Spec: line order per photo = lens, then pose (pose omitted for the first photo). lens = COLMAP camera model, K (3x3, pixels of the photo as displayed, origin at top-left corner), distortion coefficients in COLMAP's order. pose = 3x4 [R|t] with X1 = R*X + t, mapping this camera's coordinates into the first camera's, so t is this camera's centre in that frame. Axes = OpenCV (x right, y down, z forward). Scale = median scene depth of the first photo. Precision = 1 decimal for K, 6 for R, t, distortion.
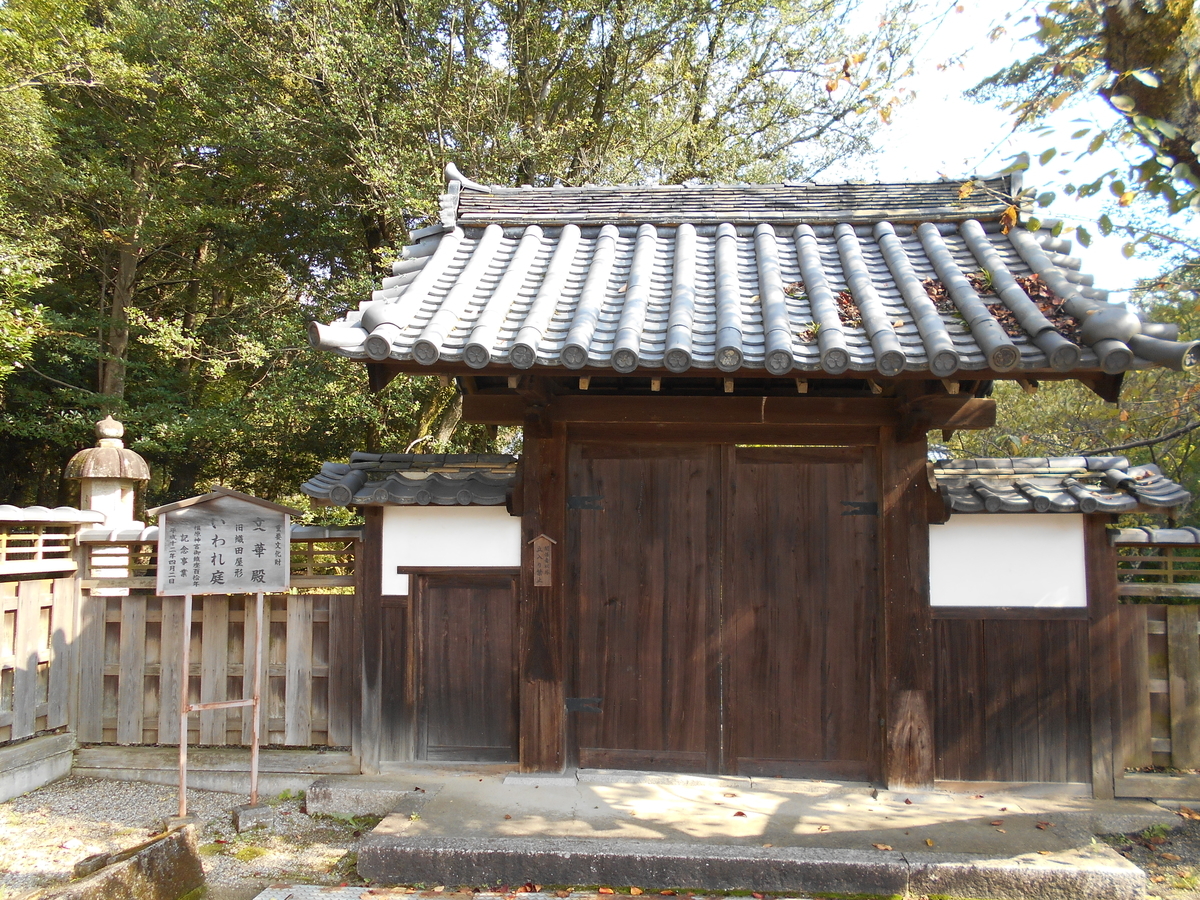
lens RADIAL K [[1011.0, 0, 599.3], [0, 1011.0, 425.5], [0, 0, 1]] dist [-0.030258, -0.003357]
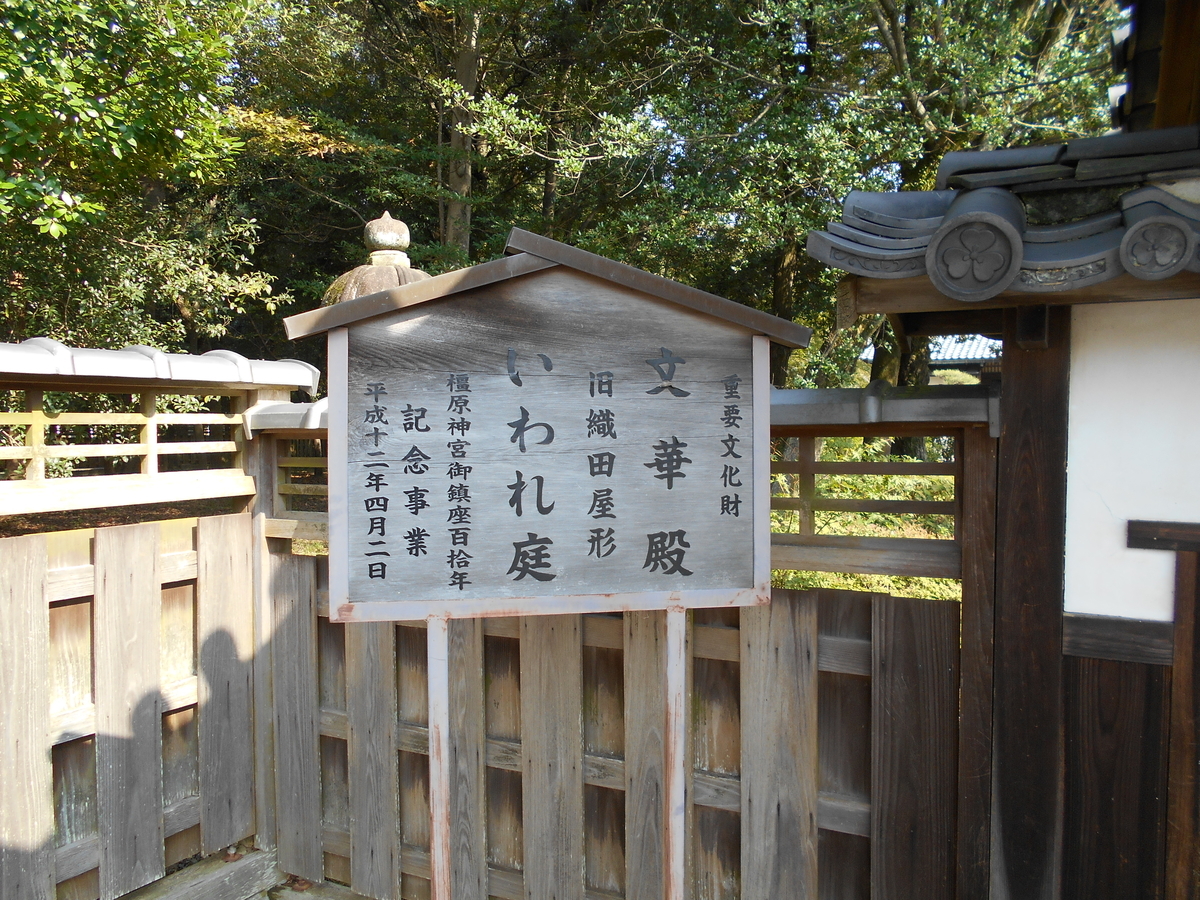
lens RADIAL K [[1011.0, 0, 599.3], [0, 1011.0, 425.5], [0, 0, 1]] dist [-0.030258, -0.003357]
pose [[0.937718, 0.005427, -0.347355, -0.237920], [0.031563, 0.994412, 0.100744, 0.077666], [0.345961, -0.105433, 0.932306, 0.673634]]
